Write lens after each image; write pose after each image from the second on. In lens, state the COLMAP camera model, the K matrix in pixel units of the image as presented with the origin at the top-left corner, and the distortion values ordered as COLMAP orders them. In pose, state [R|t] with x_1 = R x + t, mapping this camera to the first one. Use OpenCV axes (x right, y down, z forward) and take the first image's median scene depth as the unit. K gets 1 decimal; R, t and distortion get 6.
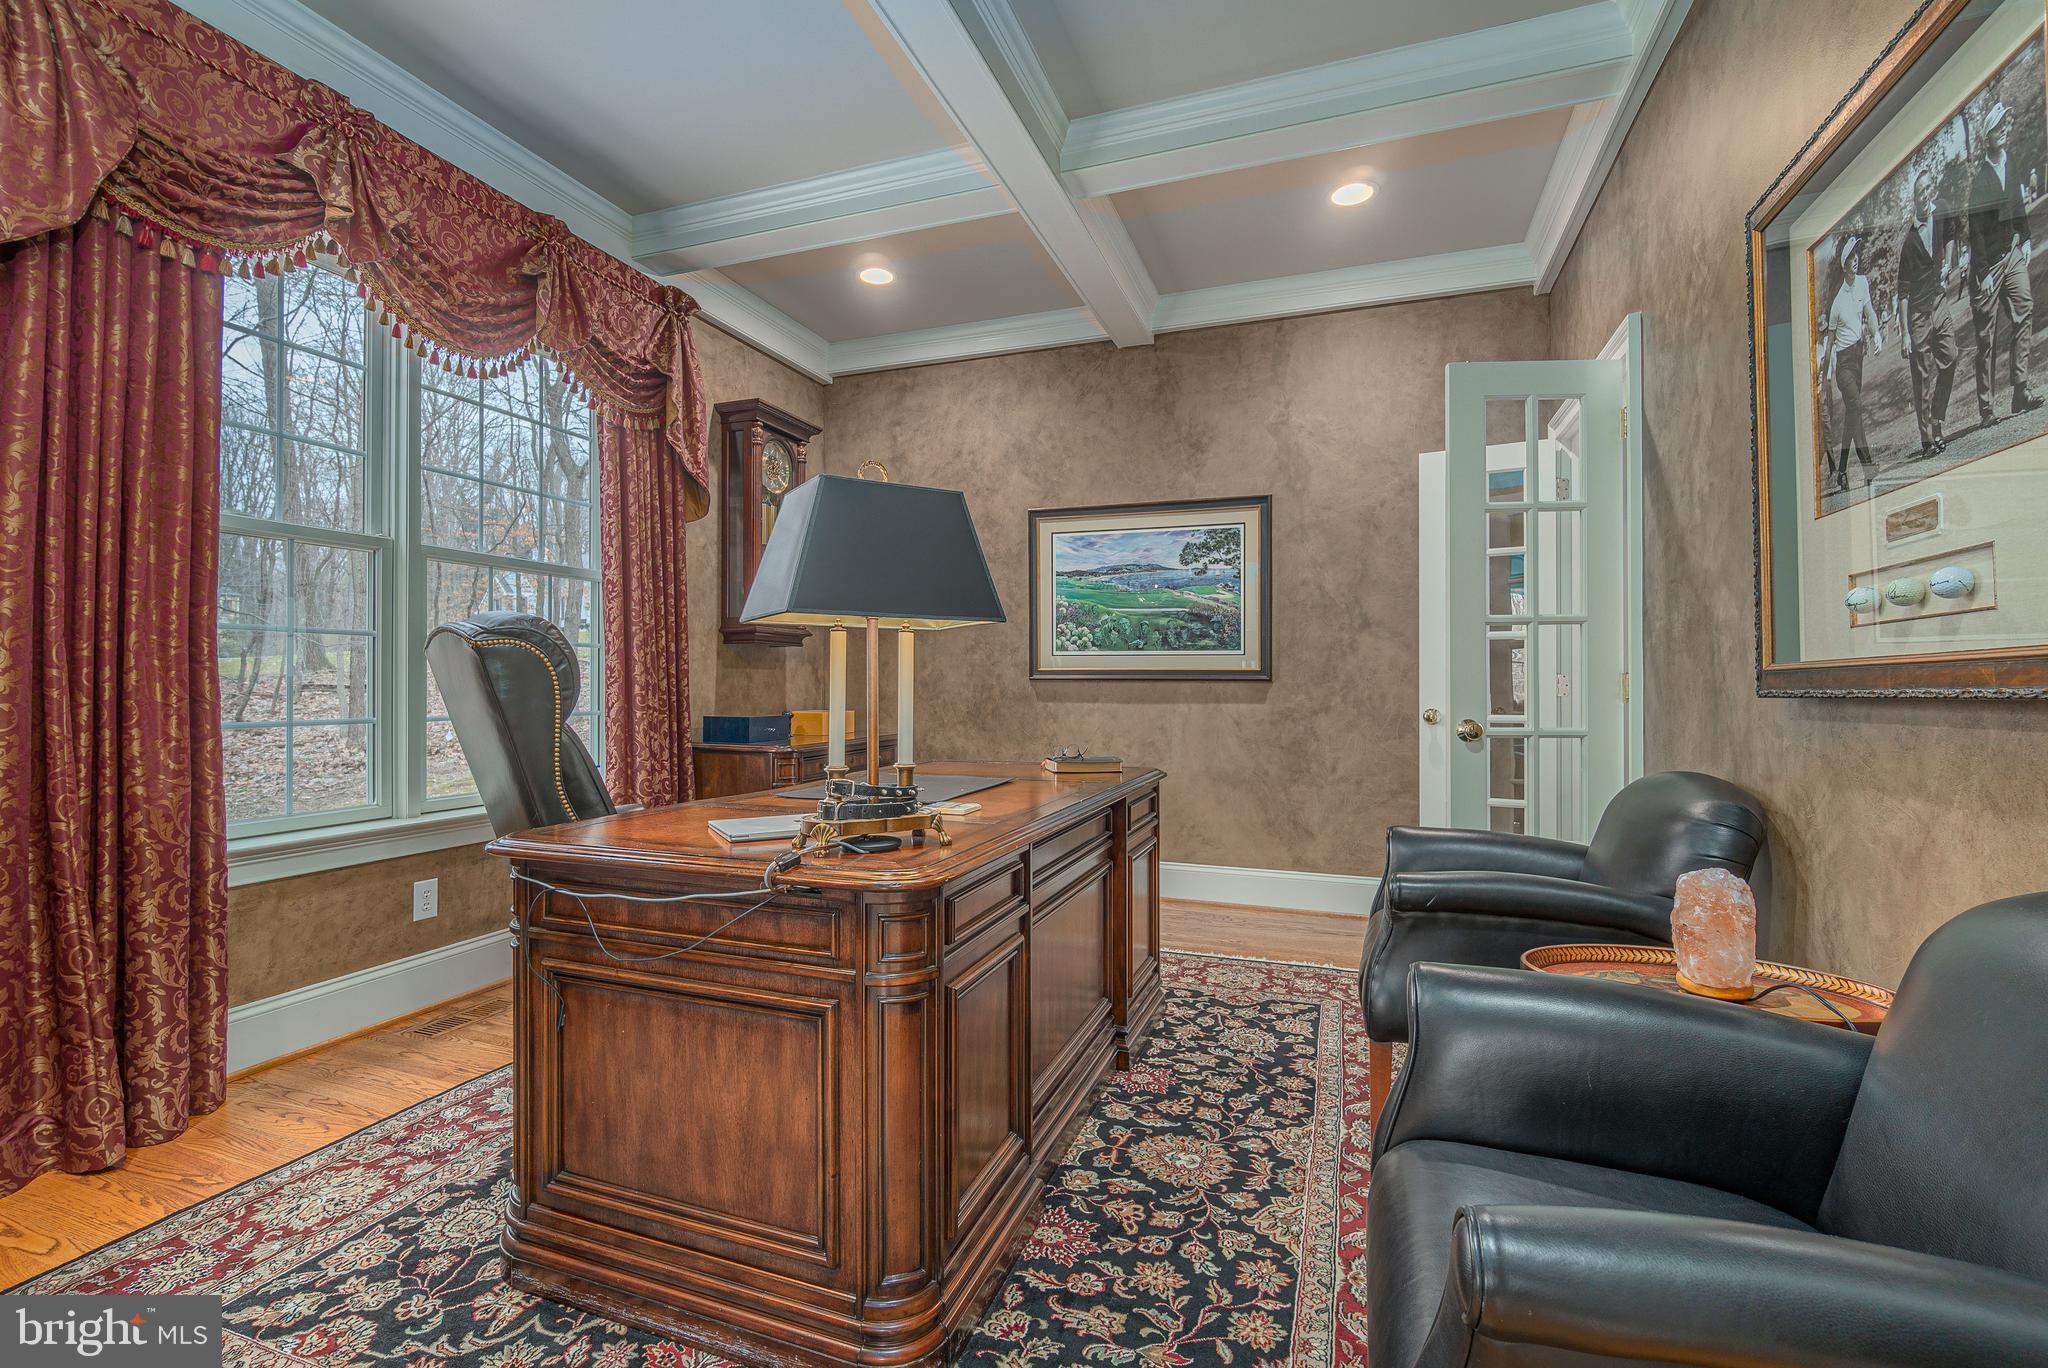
lens RADIAL K [[889.8, 0, 1027.3], [0, 889.8, 675.7], [0, 0, 1]] dist [-0.000155, 0.000006]
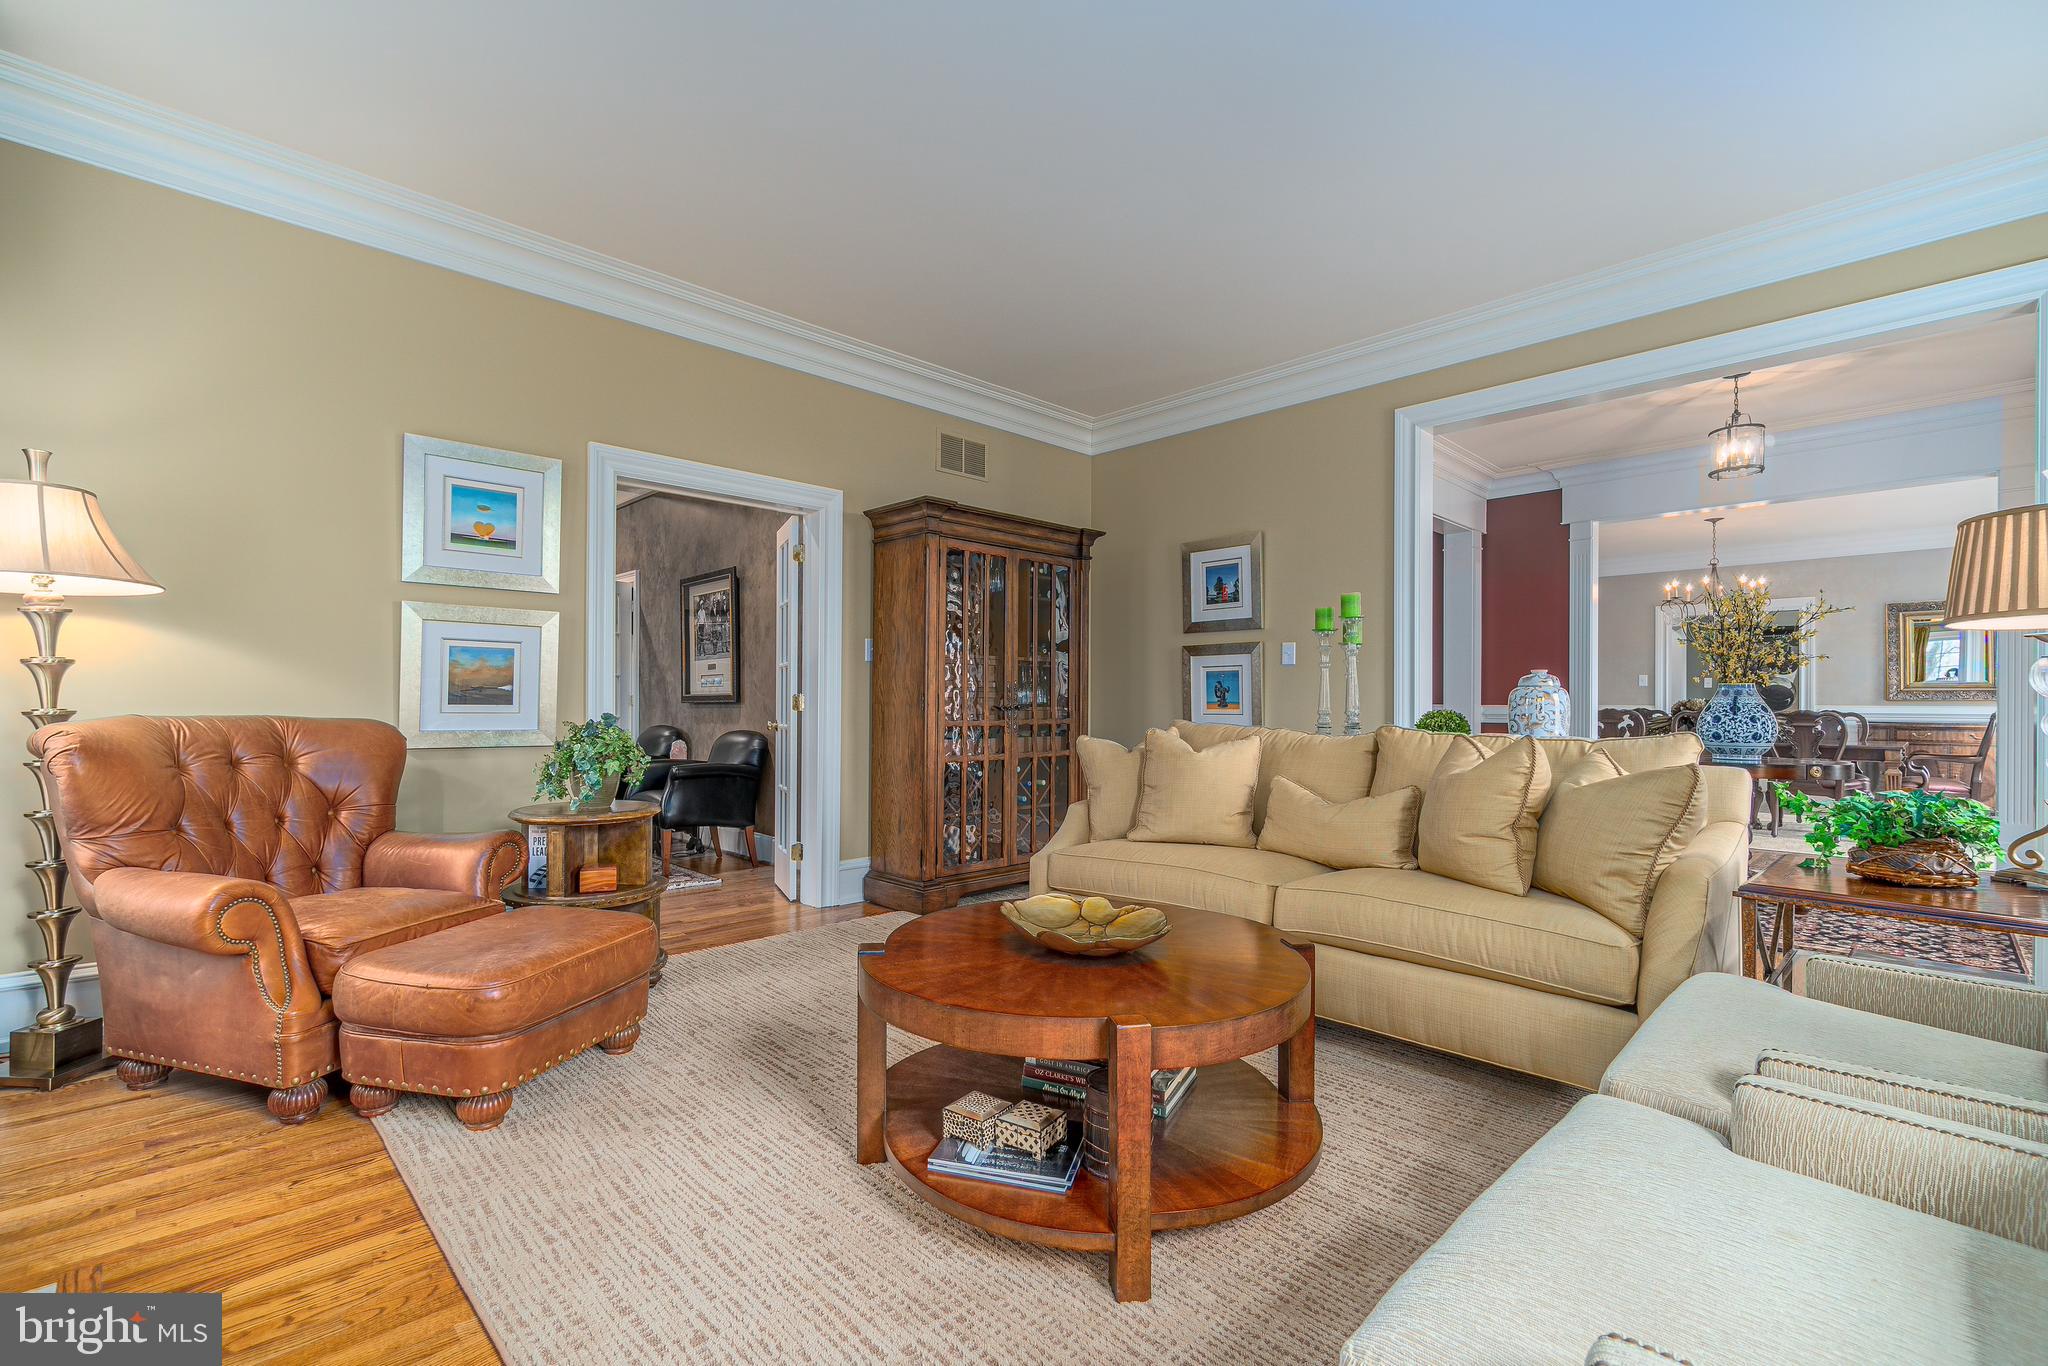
lens RADIAL K [[922.8, 0, 1030.0], [0, 922.8, 683.8], [0, 0, 1]] dist [-0.004145, 0.002035]
pose [[0.421849, 0.007243, 0.906637, -2.339752], [-0.009122, 0.999951, -0.003744, -0.062314], [-0.906620, -0.006691, 0.421894, -2.226558]]
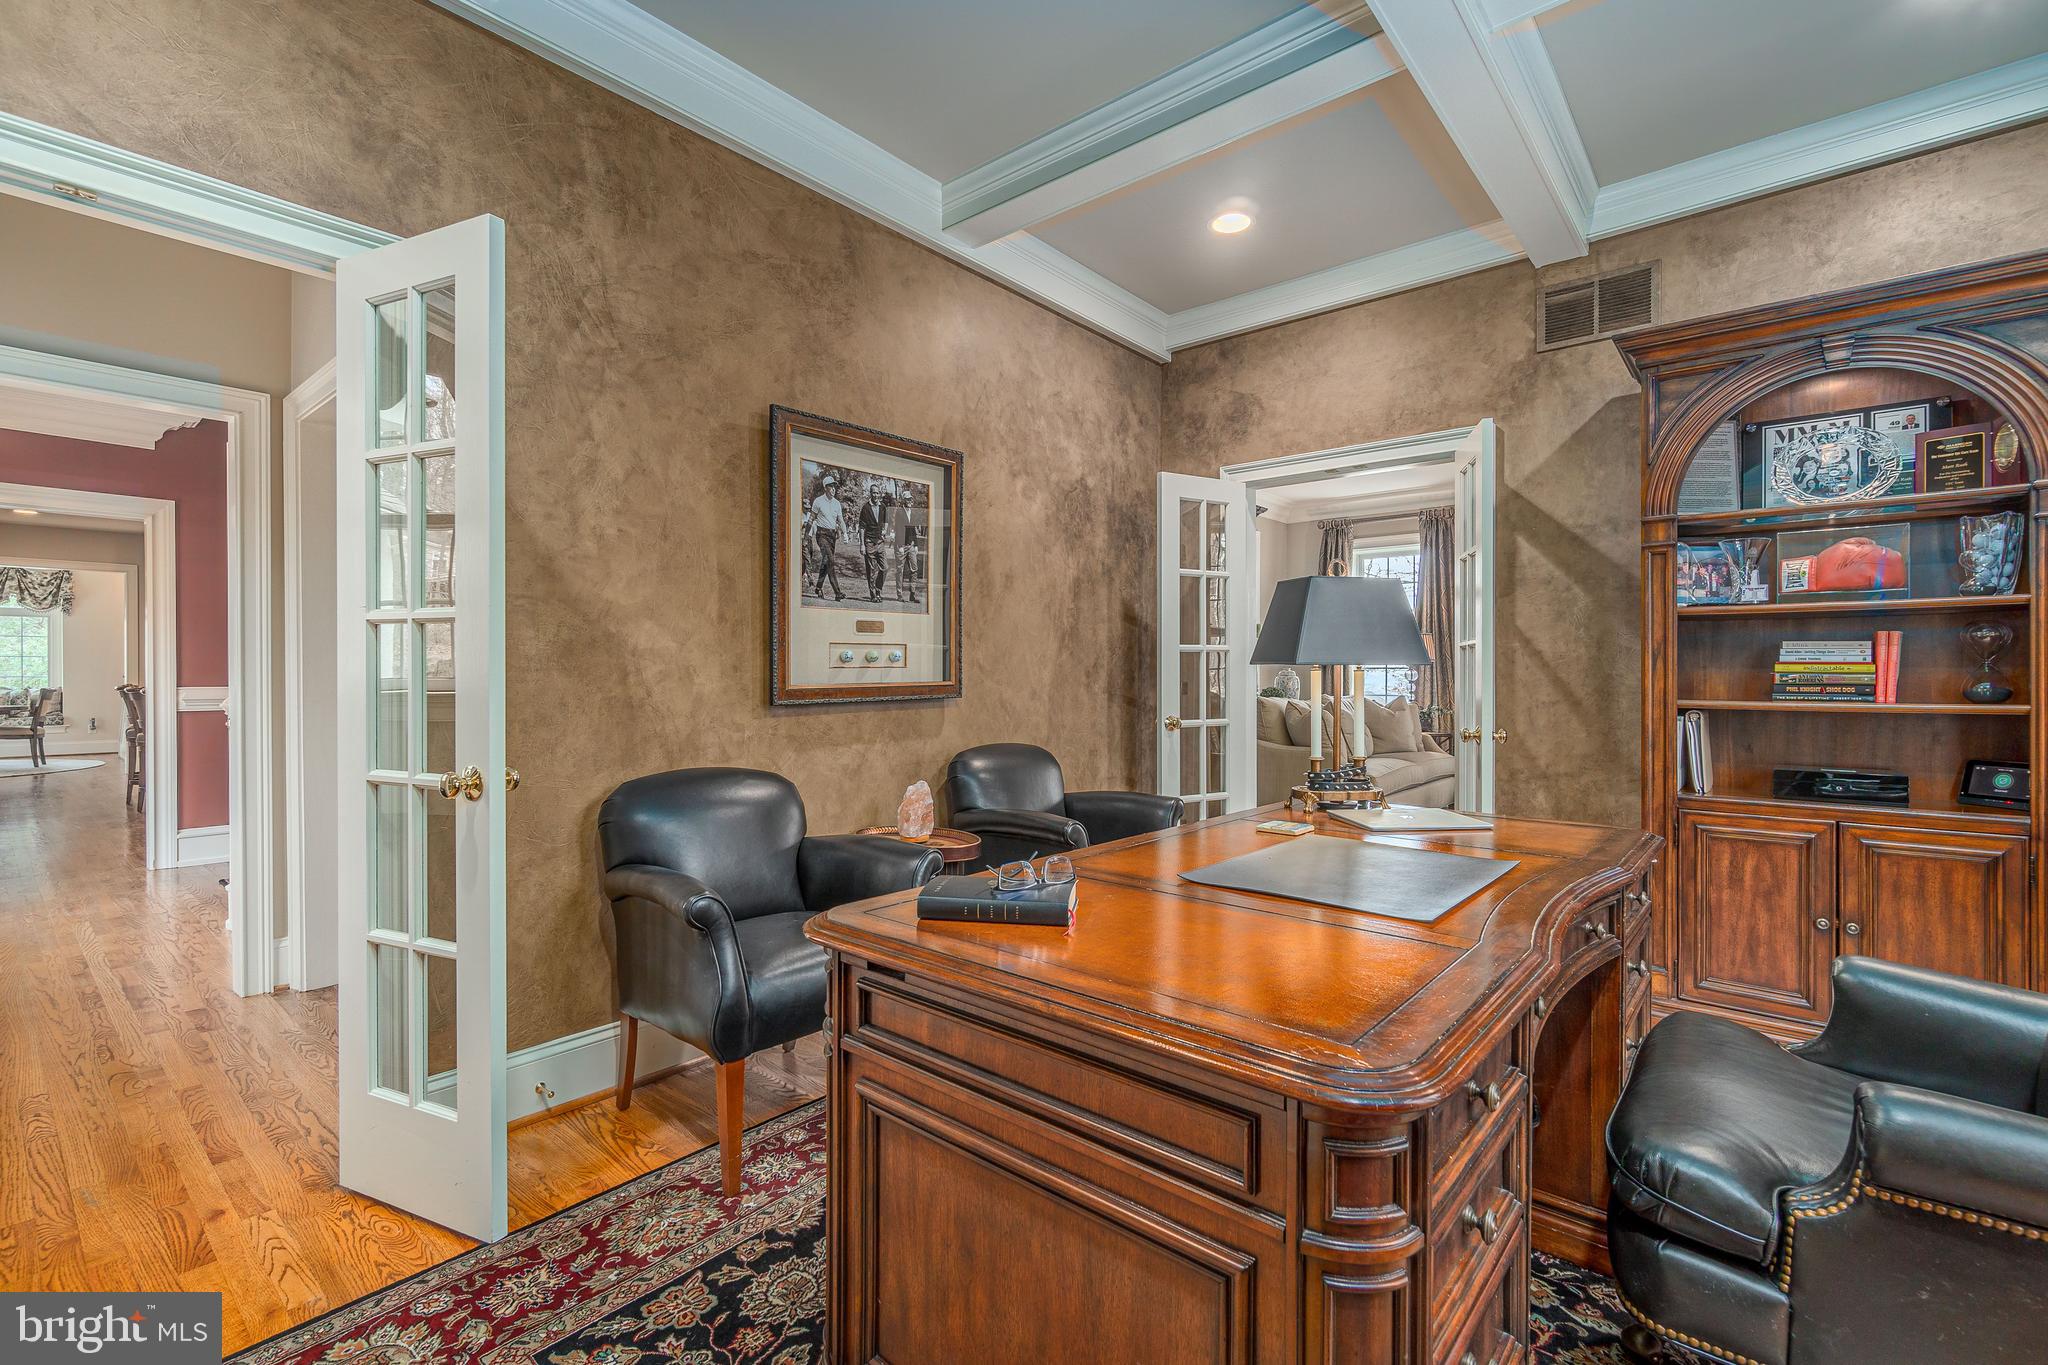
lens RADIAL K [[922.8, 0, 1024.3], [0, 922.8, 680.3], [0, 0, 1]] dist [-0.004145, 0.002035]
pose [[-0.937418, -0.005362, 0.348166, -0.207730], [-0.004350, 0.999984, 0.003687, -0.032978], [-0.348180, 0.001941, -0.937426, 2.565020]]
